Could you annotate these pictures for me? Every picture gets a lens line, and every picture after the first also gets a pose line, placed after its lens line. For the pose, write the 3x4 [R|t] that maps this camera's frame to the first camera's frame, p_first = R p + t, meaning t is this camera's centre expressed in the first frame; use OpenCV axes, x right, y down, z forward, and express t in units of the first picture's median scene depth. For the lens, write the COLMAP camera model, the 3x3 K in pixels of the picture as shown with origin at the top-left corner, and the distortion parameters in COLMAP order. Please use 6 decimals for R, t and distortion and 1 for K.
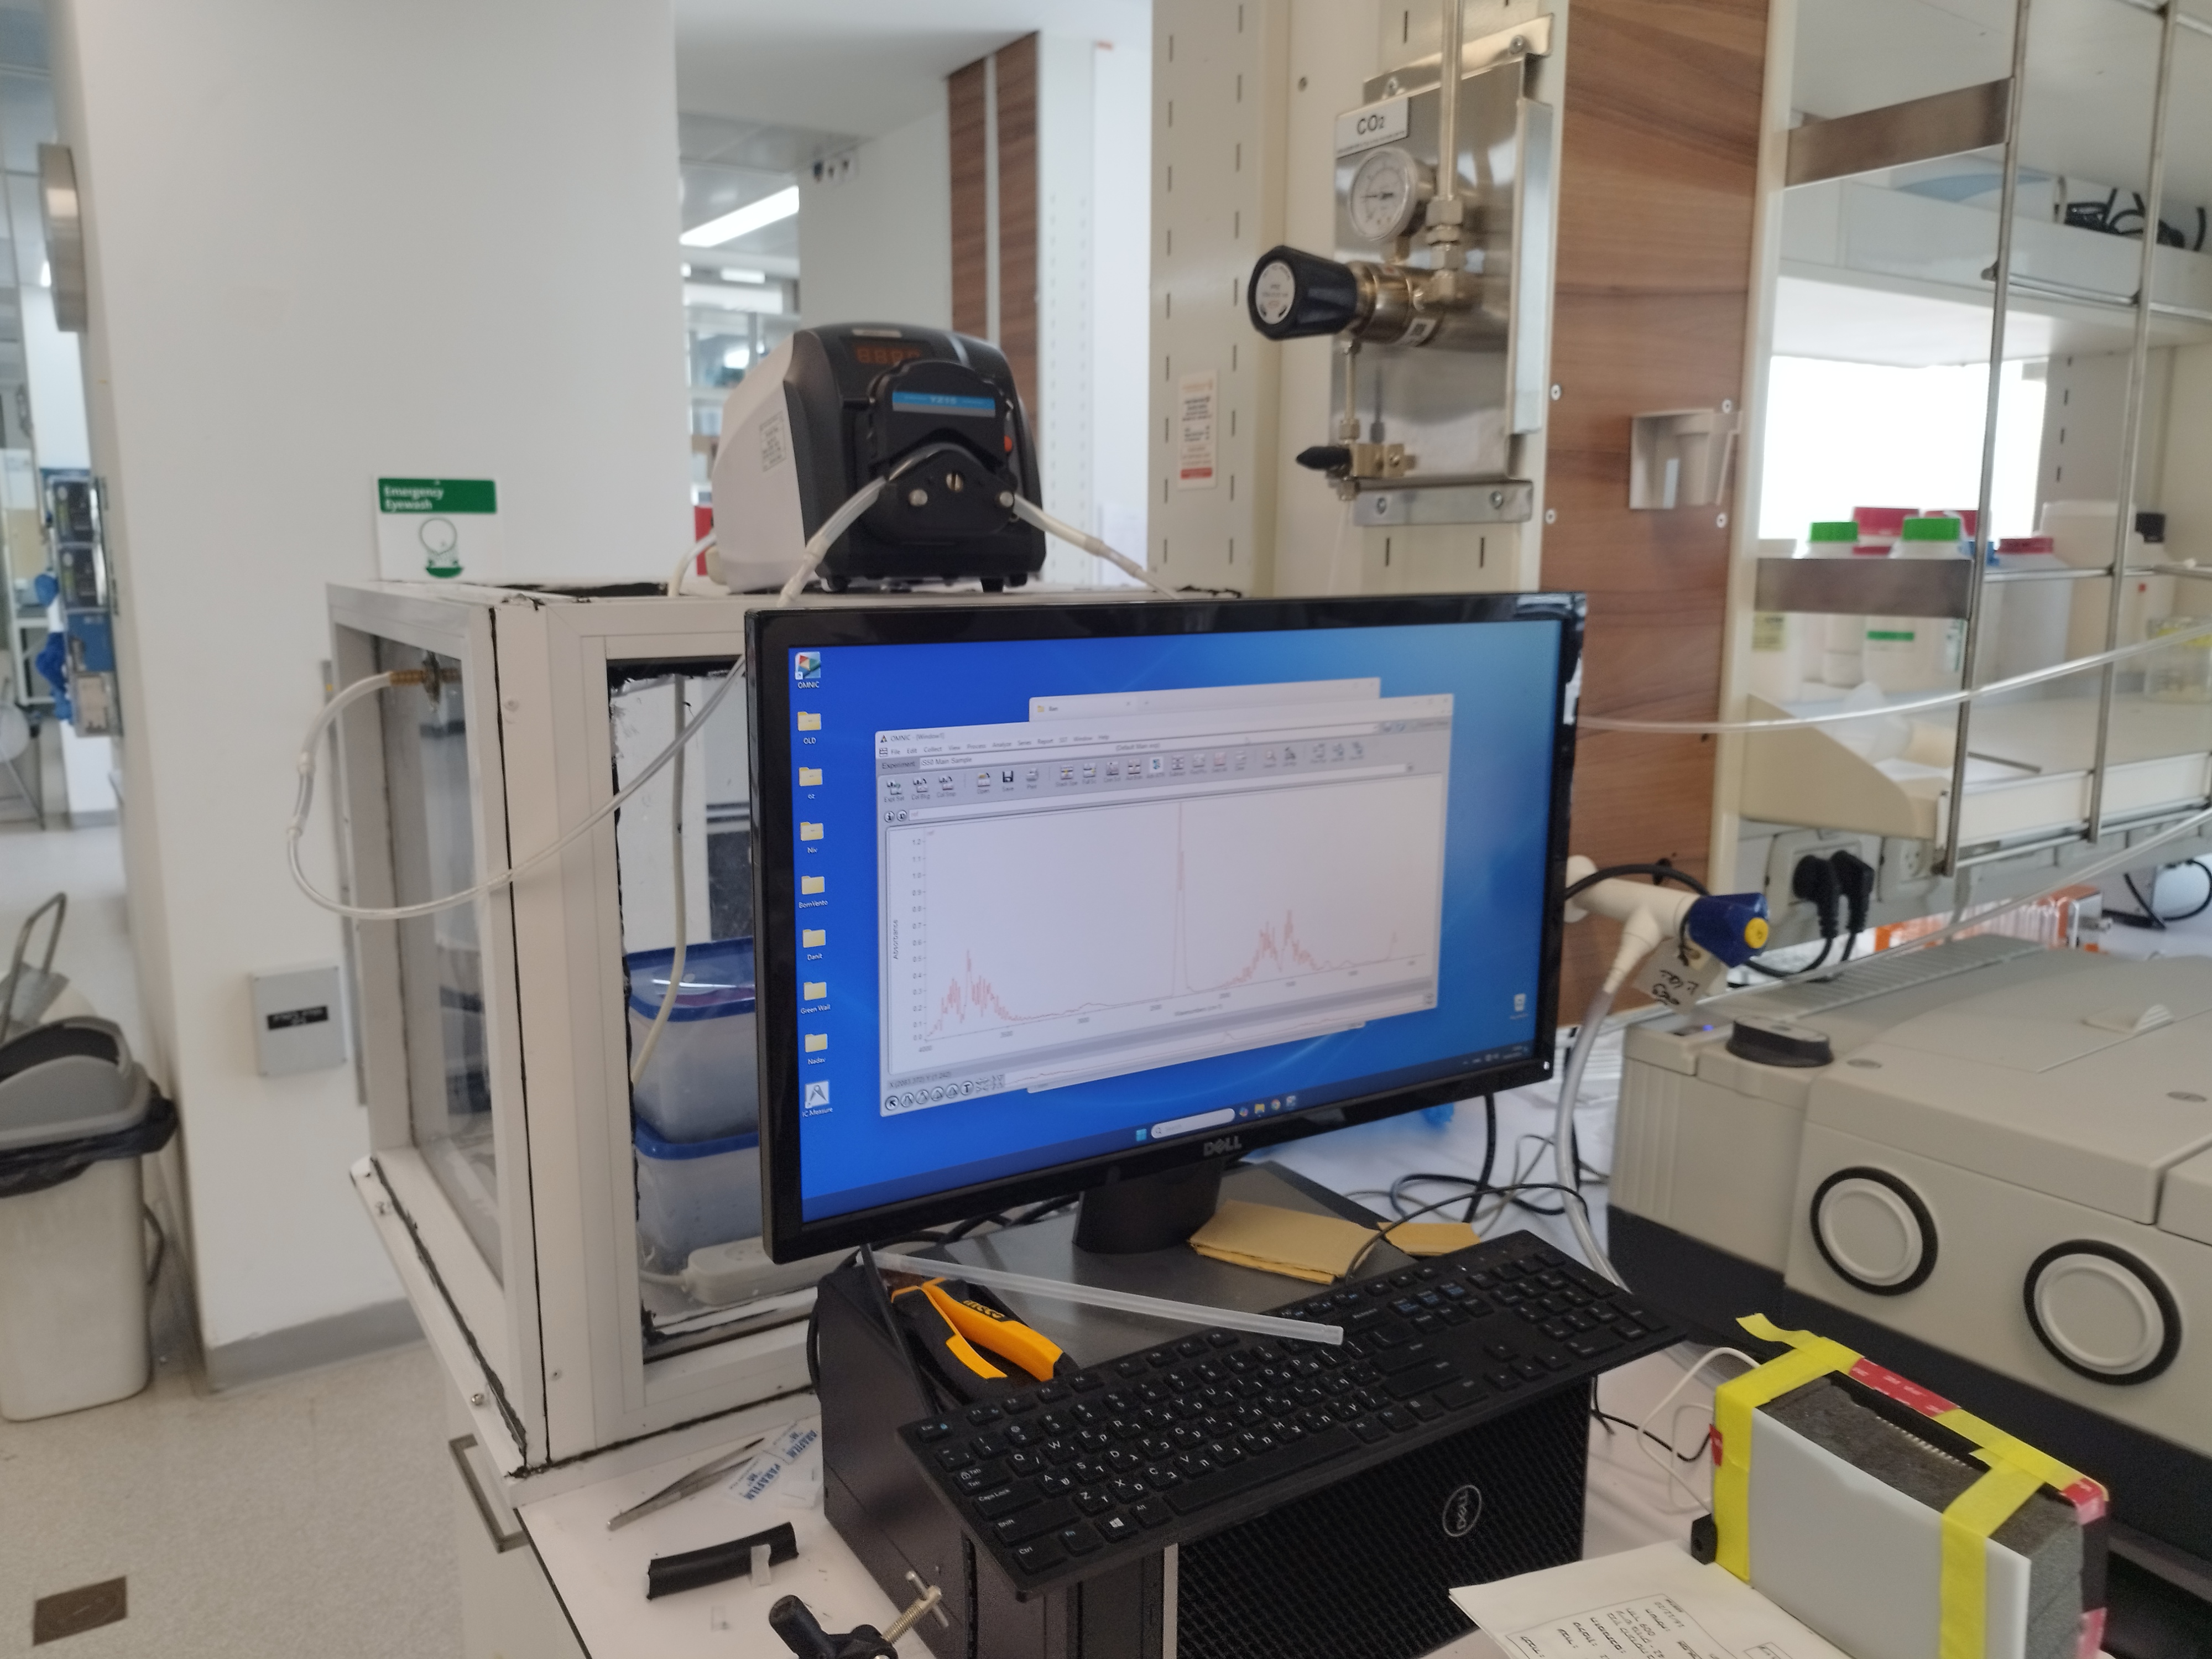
lens RADIAL K [[1654.5, 0, 1102.1], [0, 1654.5, 828.3], [0, 0, 1]] dist [-0.033467, 0.003108]
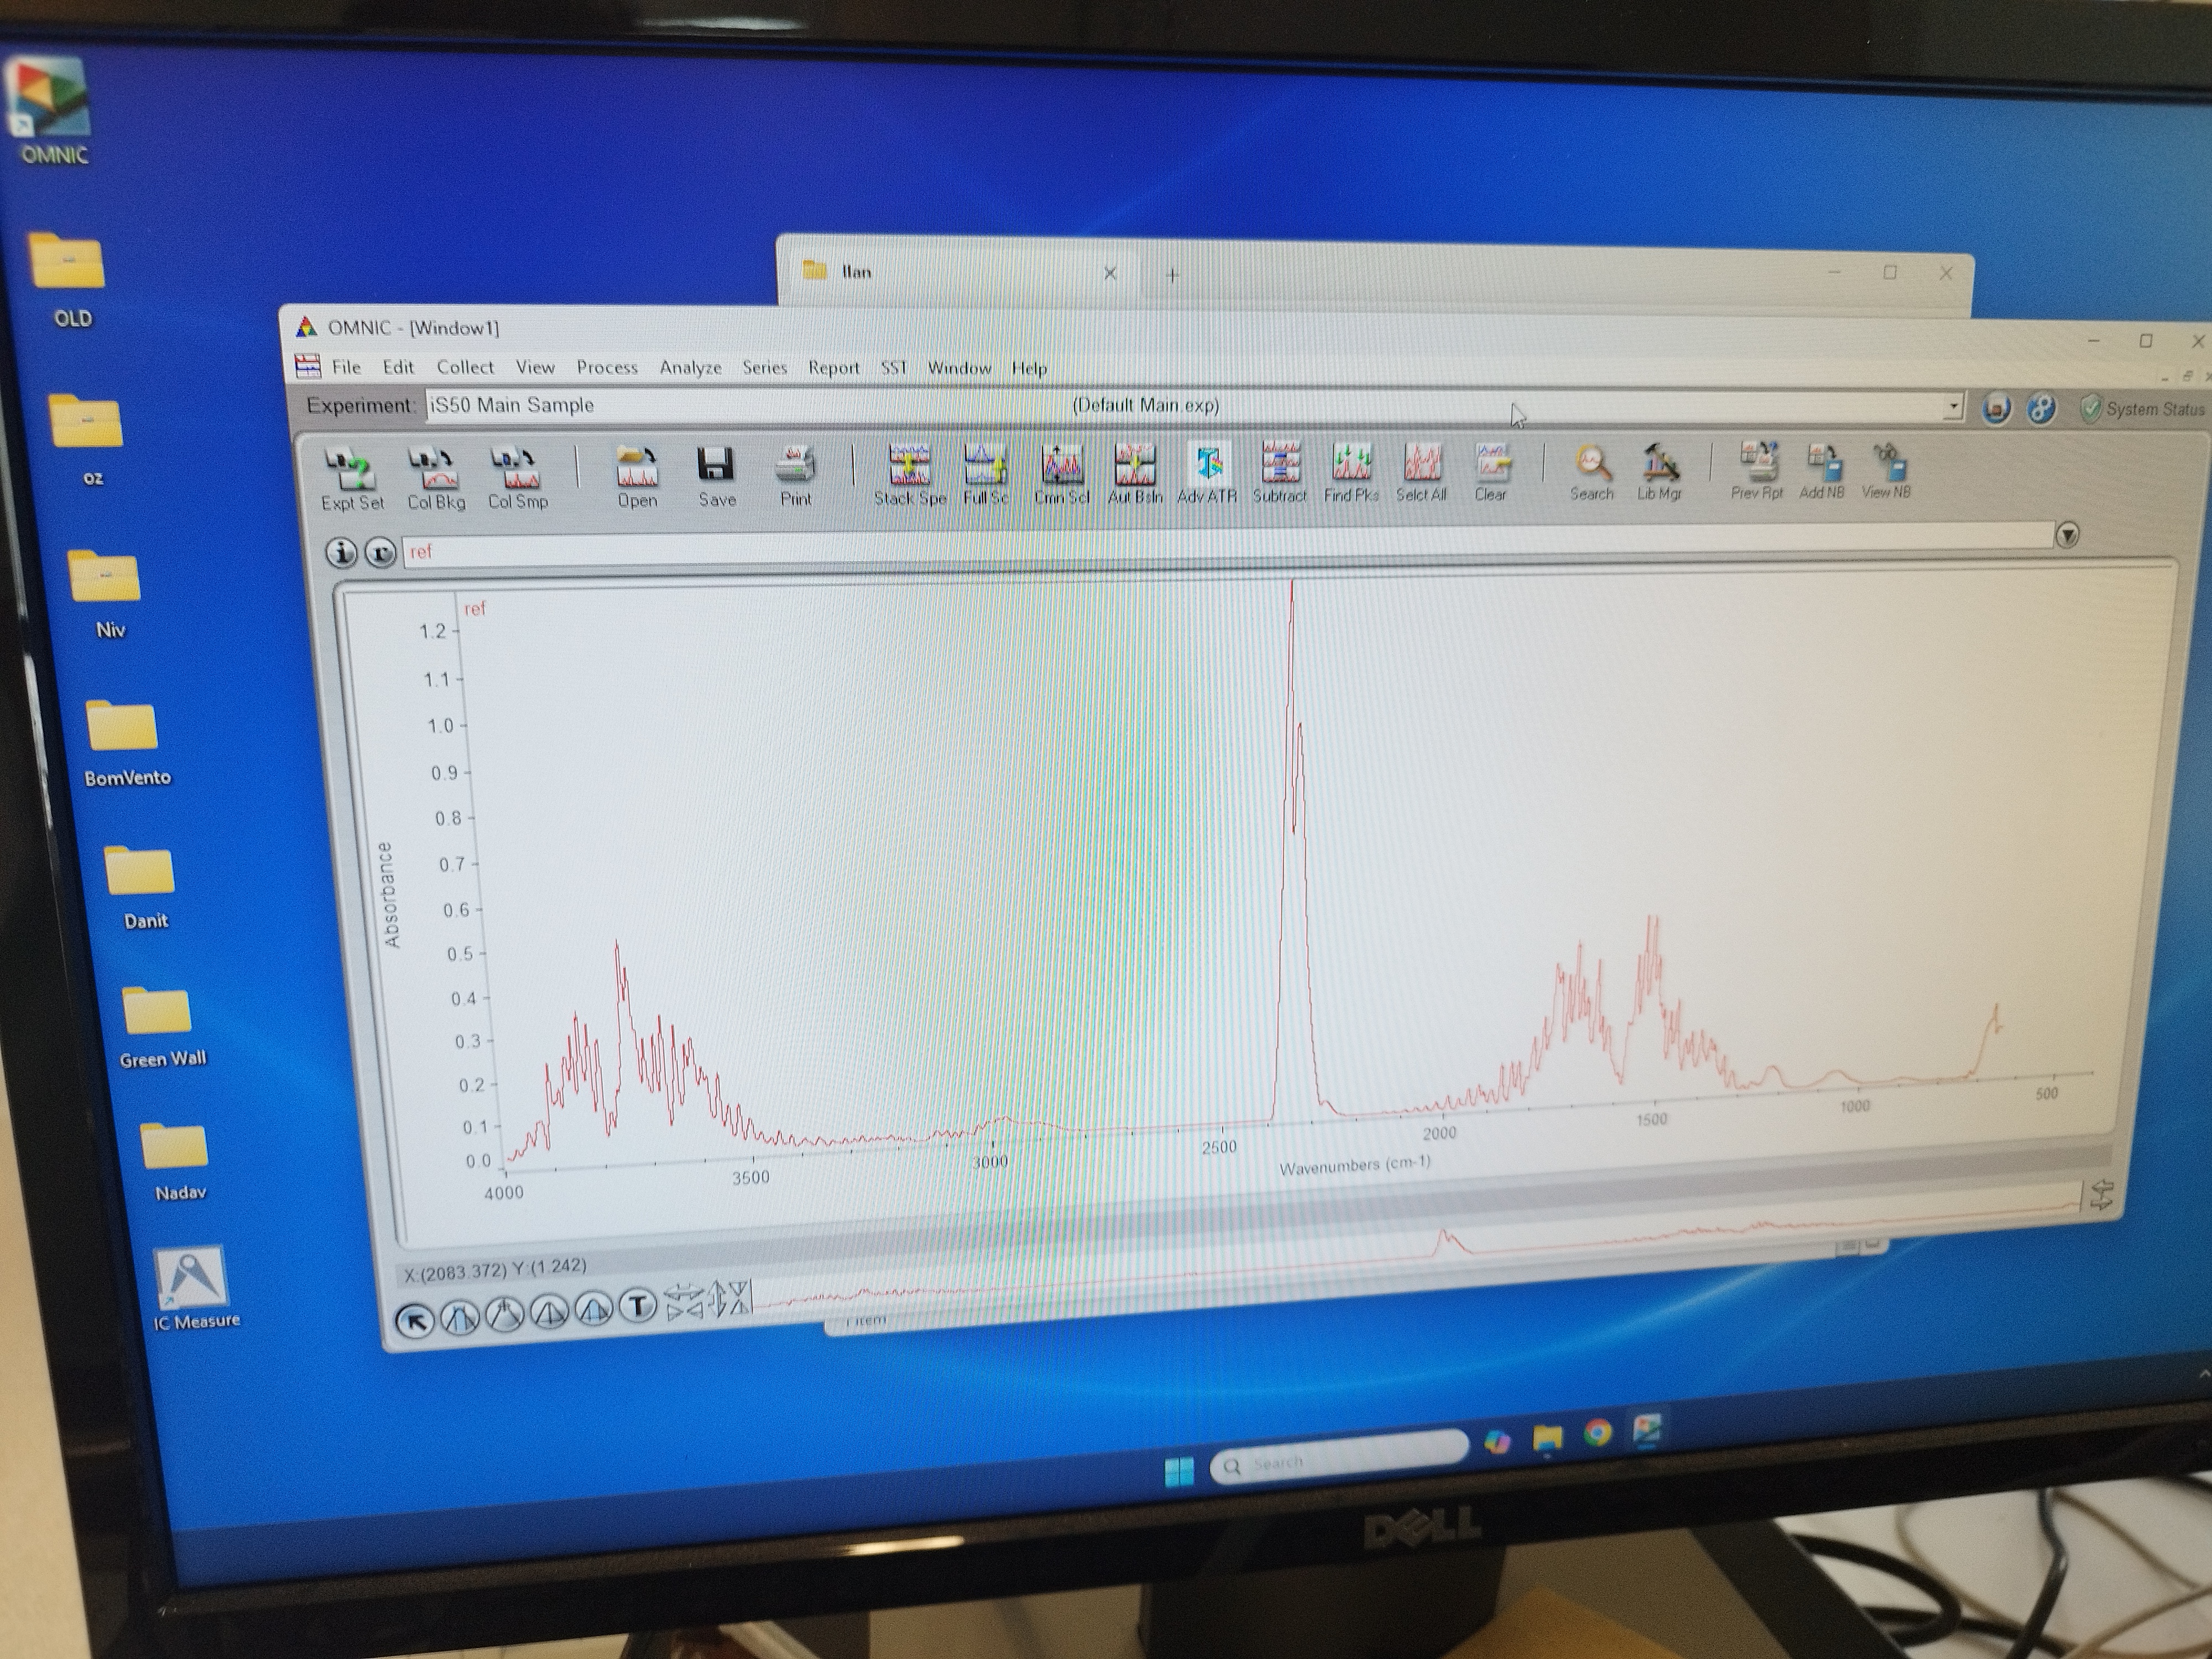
lens RADIAL K [[1654.5, 0, 1114.2], [0, 1654.5, 831.7], [0, 0, 1]] dist [-0.033467, 0.003108]
pose [[0.918096, 0.060445, -0.391723, 0.157326], [-0.058886, 0.998136, 0.016005, 0.035195], [0.391960, 0.008373, 0.919944, 0.679792]]
